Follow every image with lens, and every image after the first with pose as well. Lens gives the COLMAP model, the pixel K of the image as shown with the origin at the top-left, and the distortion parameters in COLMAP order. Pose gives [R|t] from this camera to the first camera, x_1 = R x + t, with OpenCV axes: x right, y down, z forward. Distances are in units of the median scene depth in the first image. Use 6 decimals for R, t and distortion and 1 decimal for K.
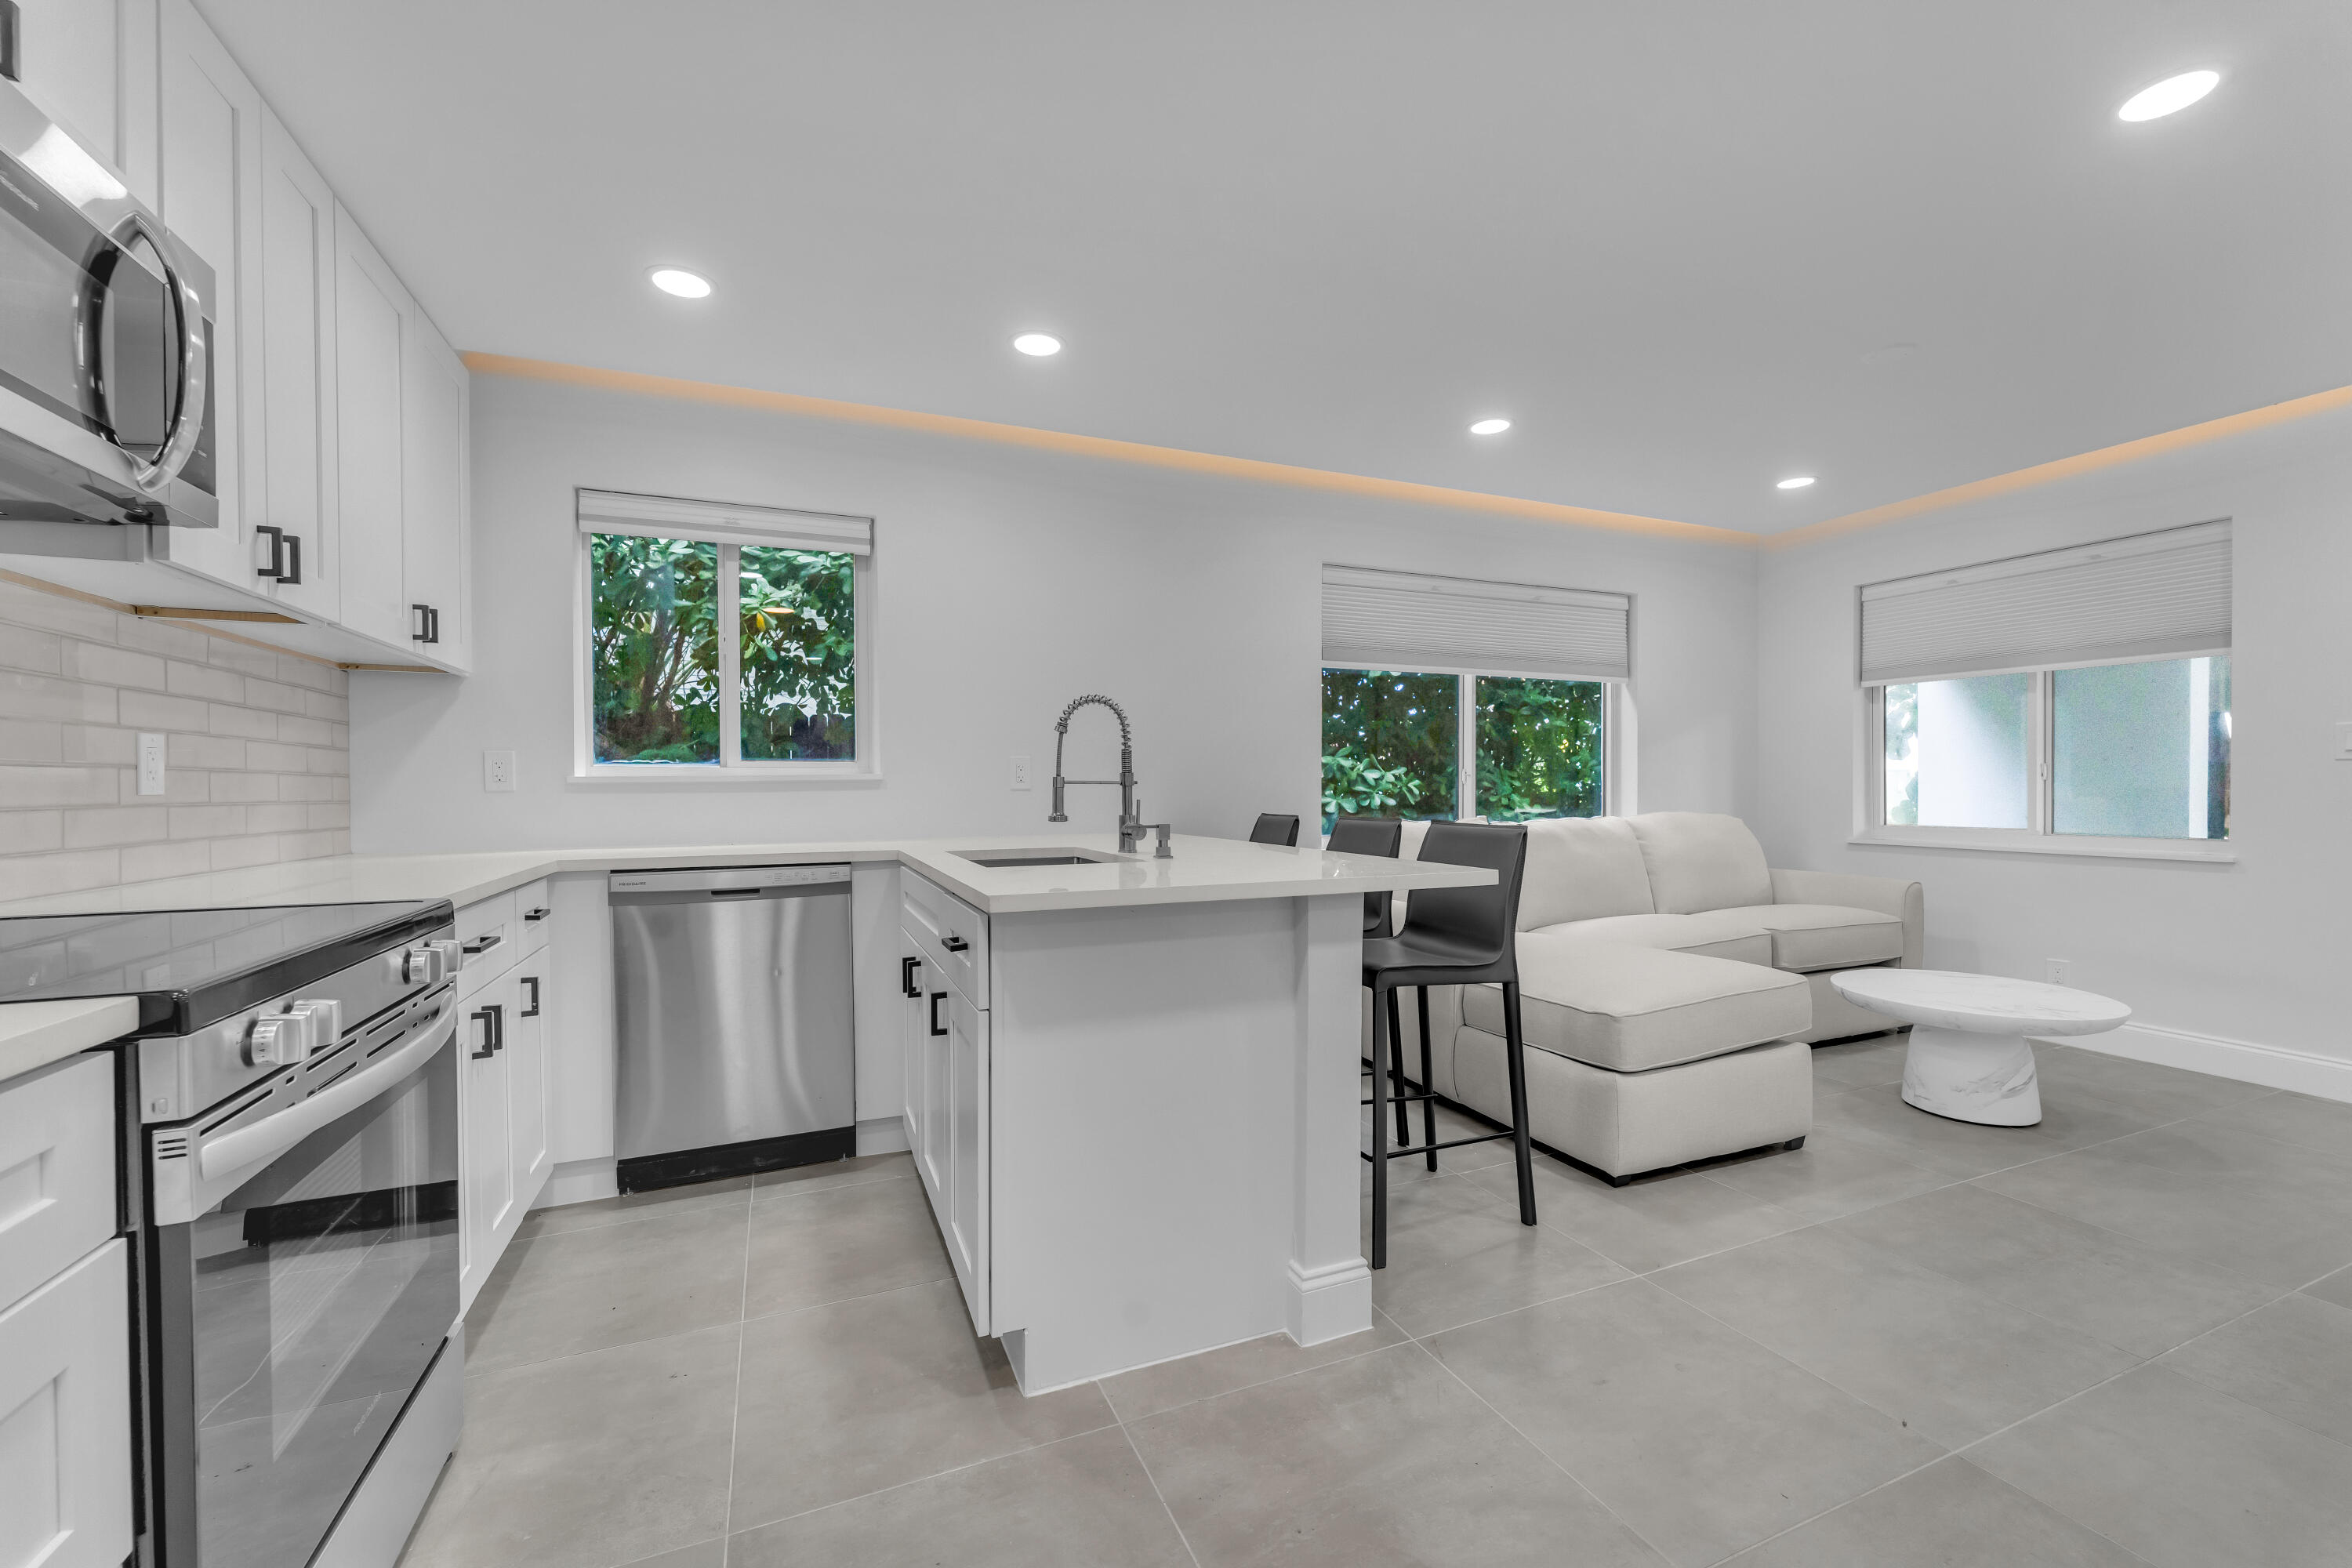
lens RADIAL K [[942.2, 0, 1173.9], [0, 942.2, 796.3], [0, 0, 1]] dist [-0.000702, -0.000186]
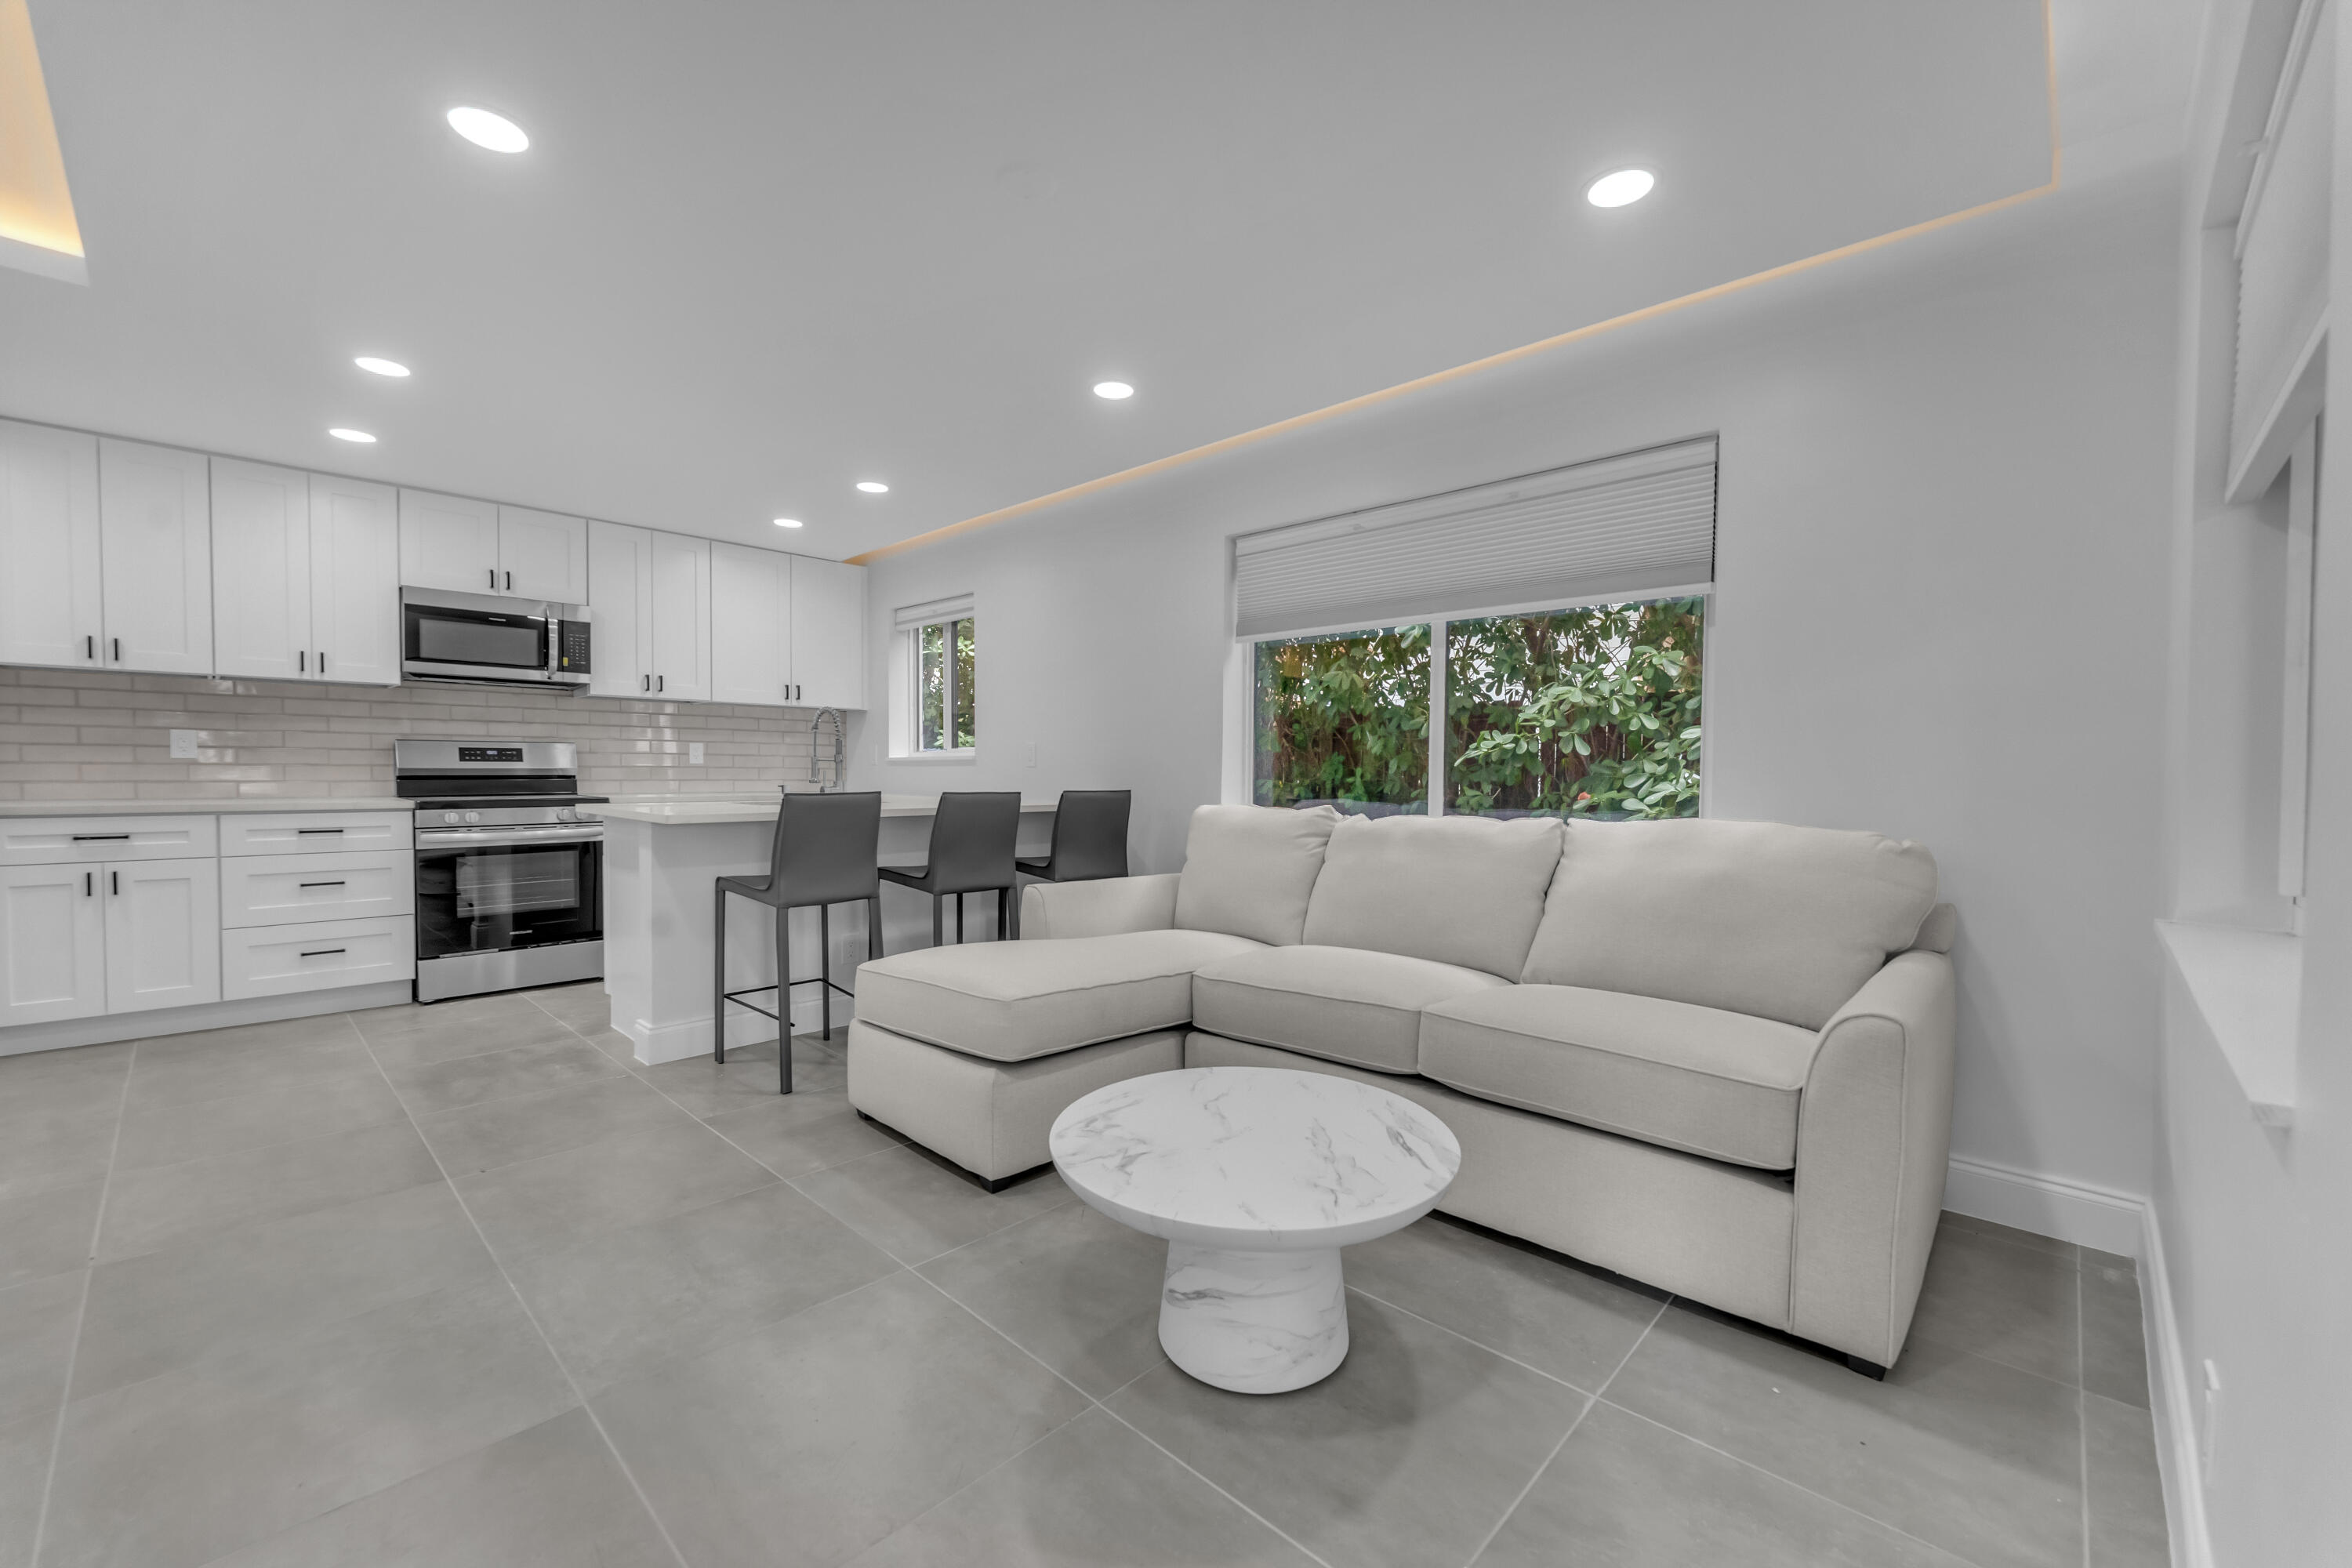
lens RADIAL K [[942.2, 0, 1173.9], [0, 942.2, 796.3], [0, 0, 1]] dist [-0.000702, -0.000186]
pose [[0.392069, 0.035759, -0.919241, 1.623962], [-0.020624, 0.999335, 0.030079, -0.013232], [0.919705, 0.007165, 0.392545, 0.884516]]
